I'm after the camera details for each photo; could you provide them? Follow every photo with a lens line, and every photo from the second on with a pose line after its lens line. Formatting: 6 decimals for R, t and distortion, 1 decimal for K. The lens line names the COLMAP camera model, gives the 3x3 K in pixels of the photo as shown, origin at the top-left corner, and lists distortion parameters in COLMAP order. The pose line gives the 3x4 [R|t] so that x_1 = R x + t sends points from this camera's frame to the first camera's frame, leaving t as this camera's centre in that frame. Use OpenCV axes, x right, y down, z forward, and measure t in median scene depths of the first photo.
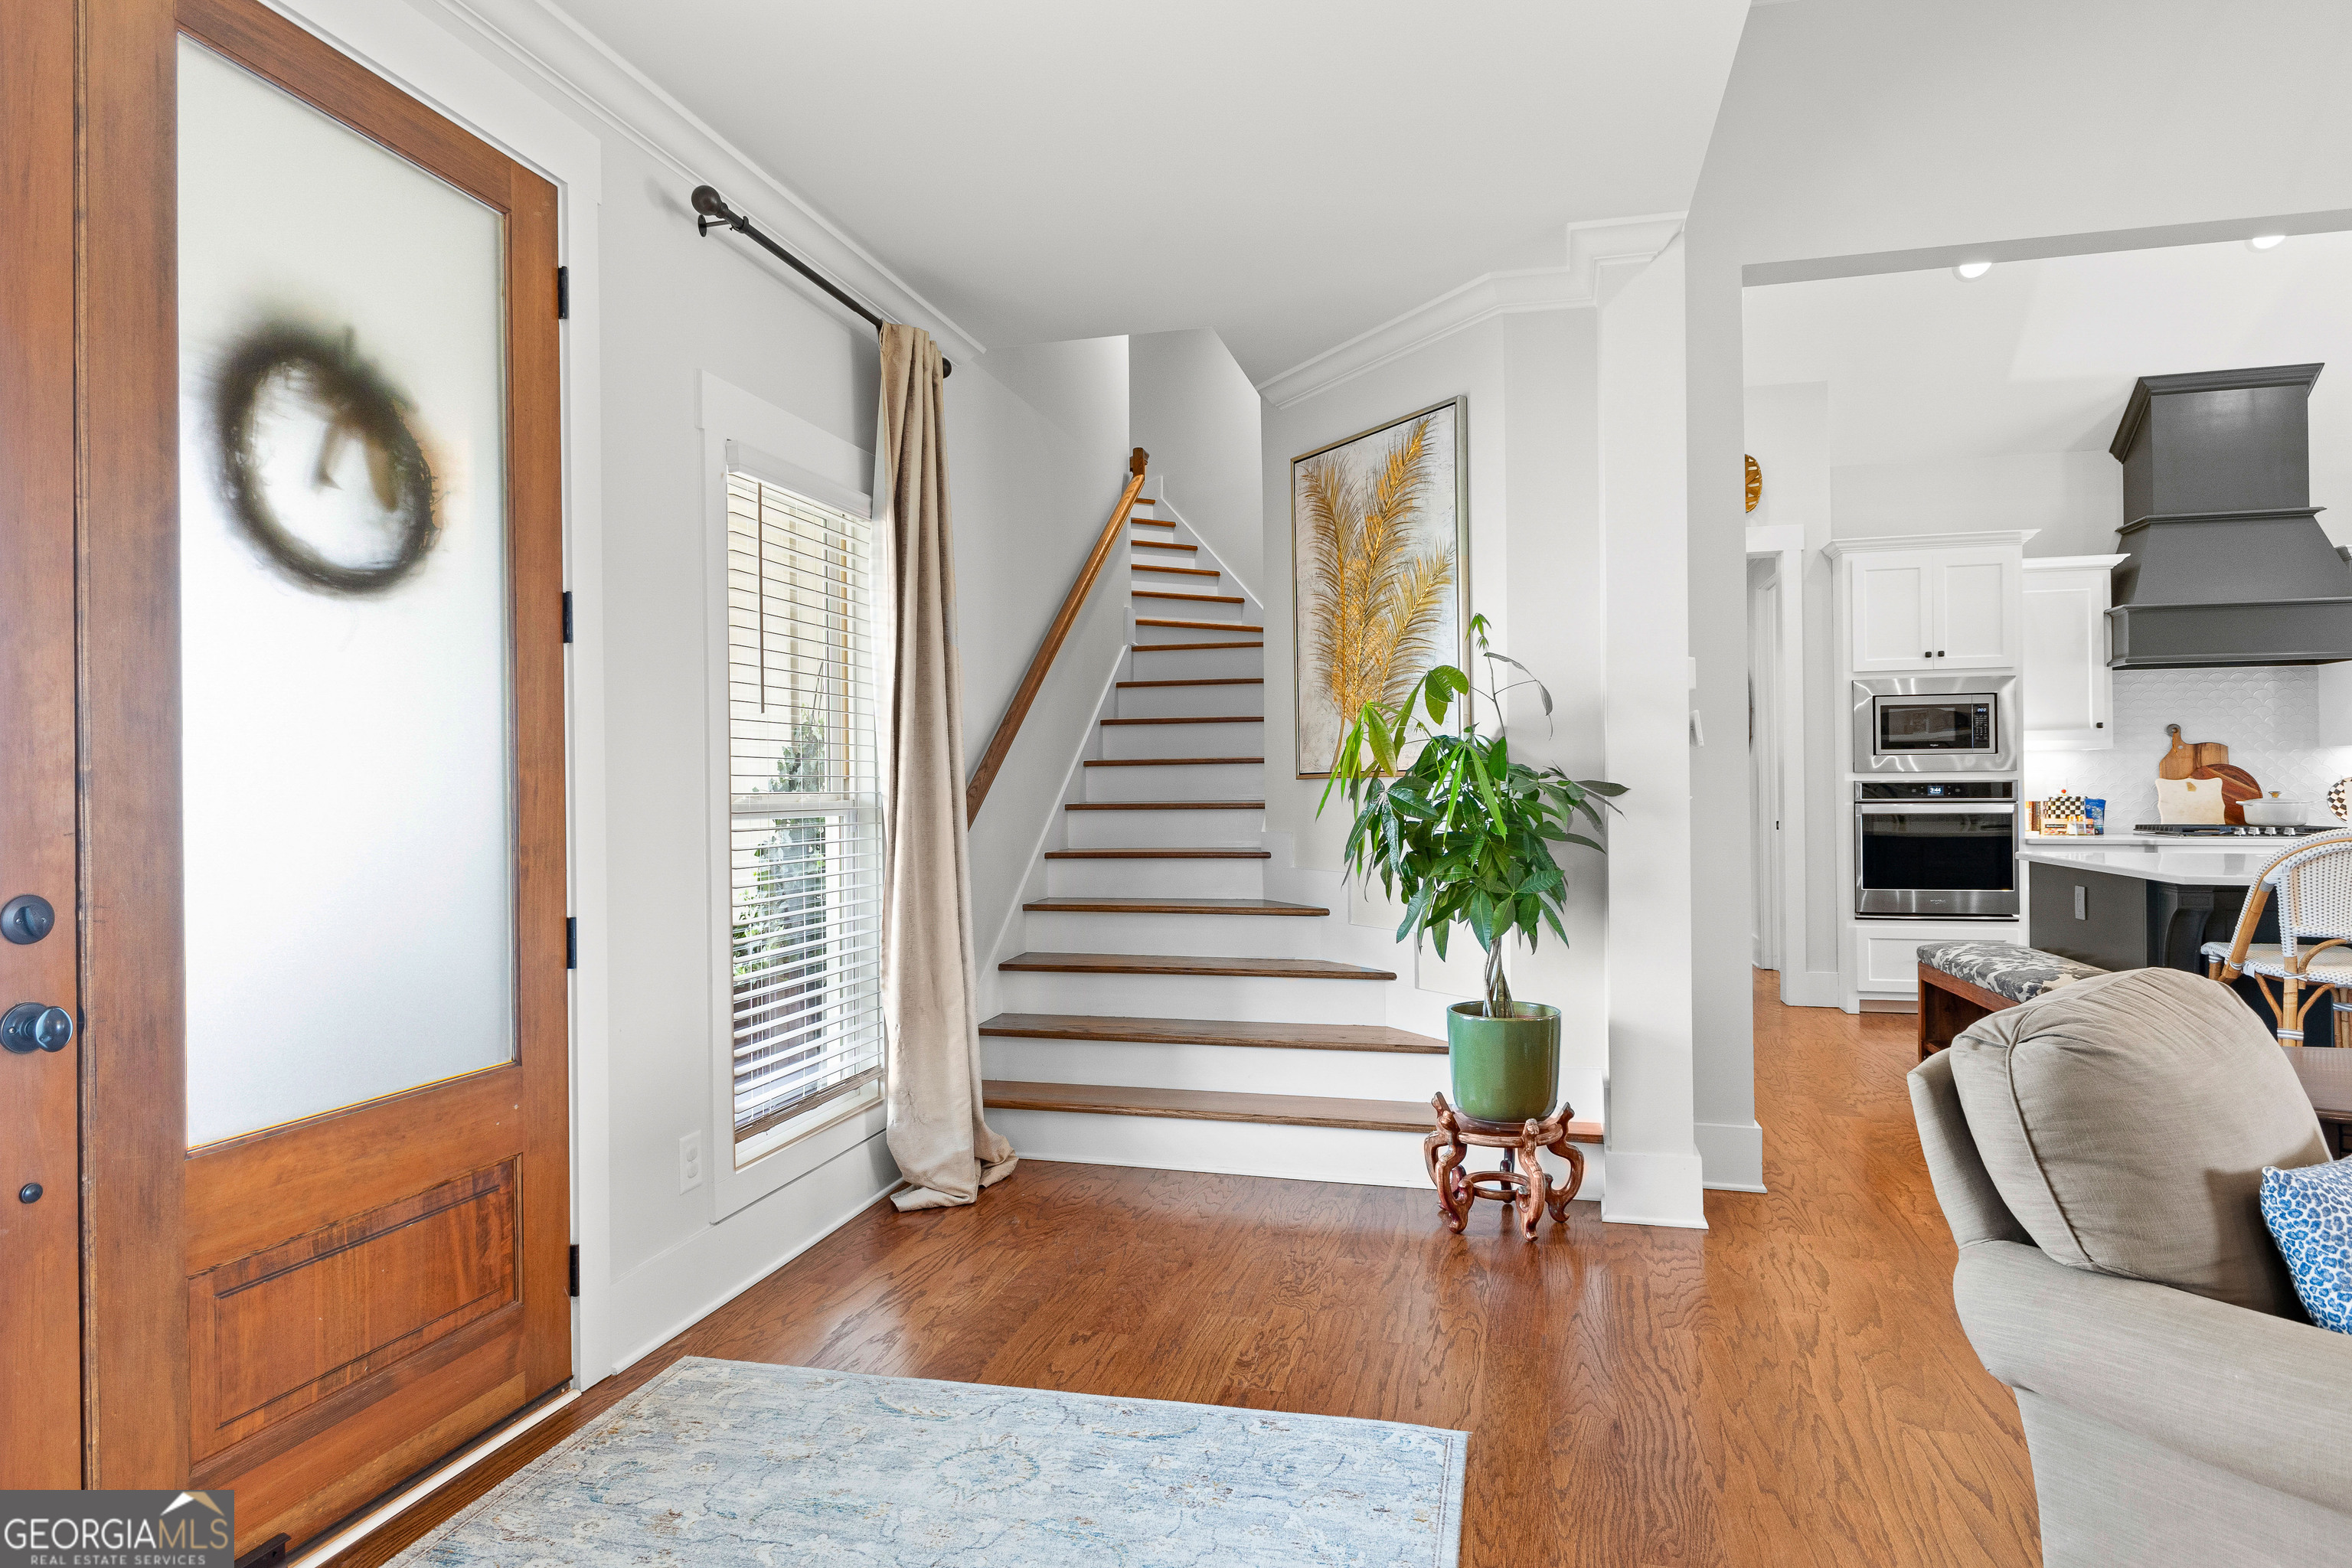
lens RADIAL K [[1328.1, 0, 1181.0], [0, 1328.1, 781.0], [0, 0, 1]] dist [0.002058, -0.001297]
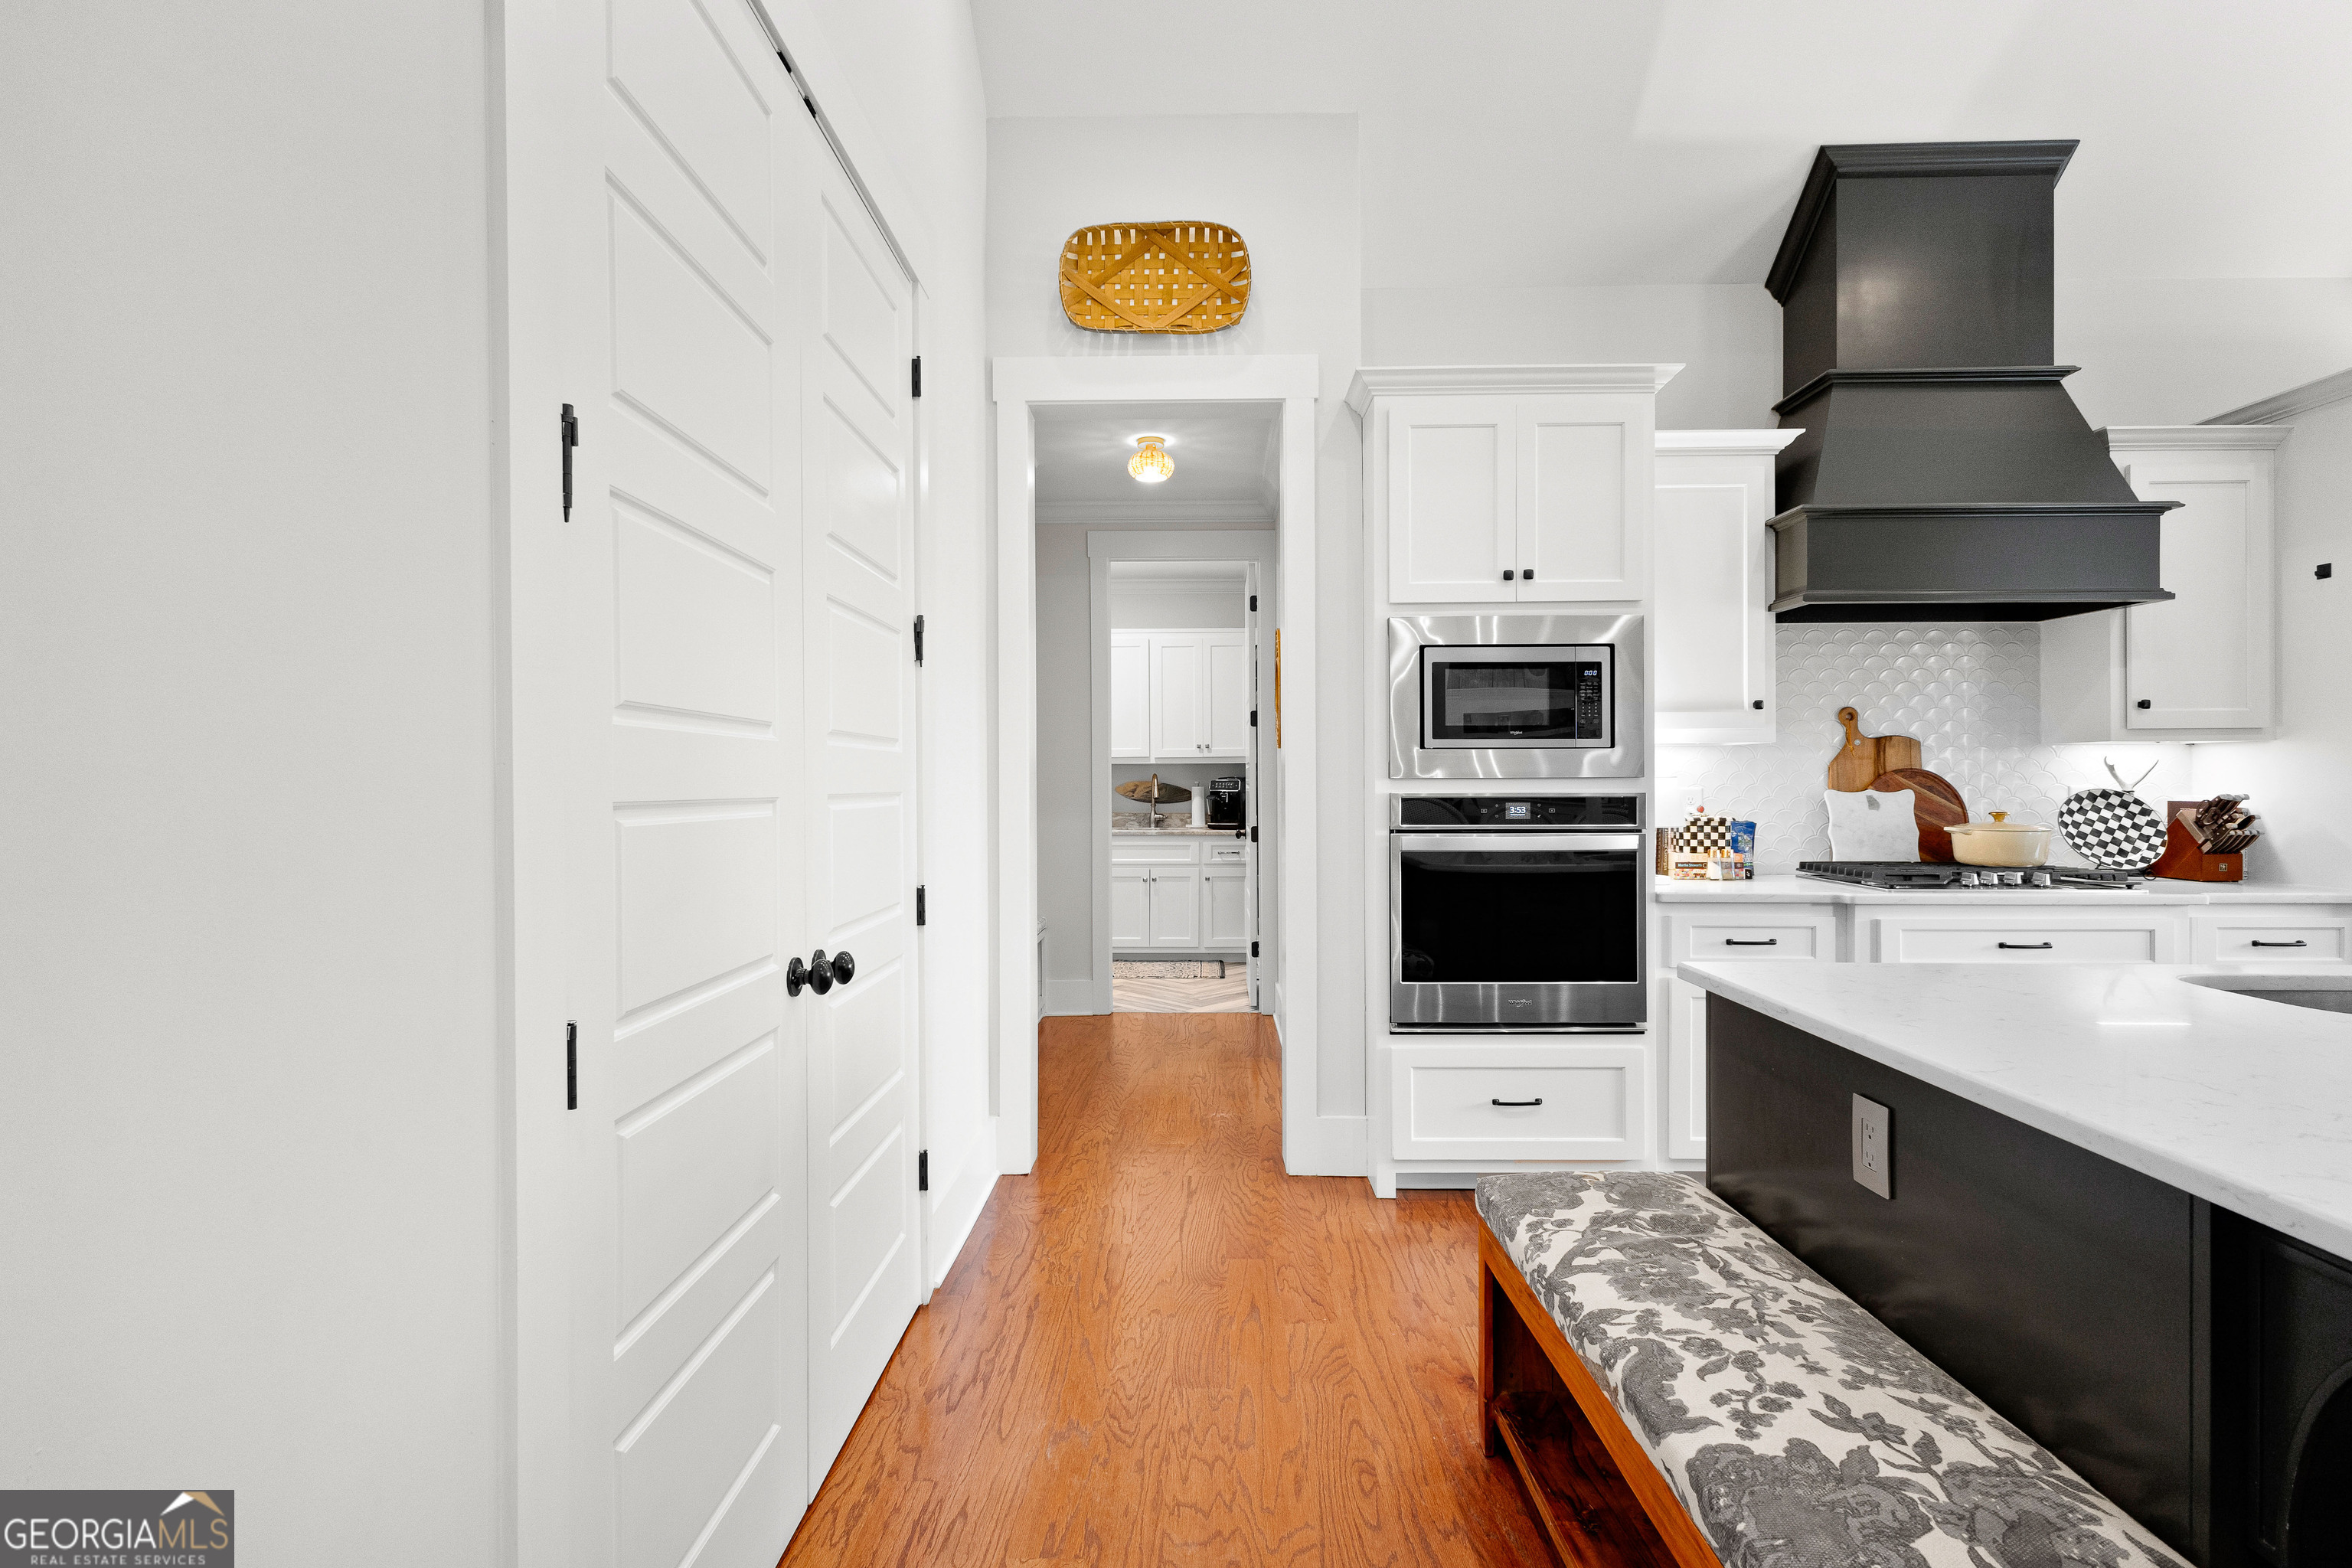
lens RADIAL K [[1136.2, 0, 1189.0], [0, 1136.2, 779.8], [0, 0, 1]] dist [0.009964, 0.001573]
pose [[0.972607, 0.004711, 0.232408, 0.307797], [-0.005605, 0.999979, 0.003186, -0.007147], [-0.232389, -0.004401, 0.972613, 0.542057]]
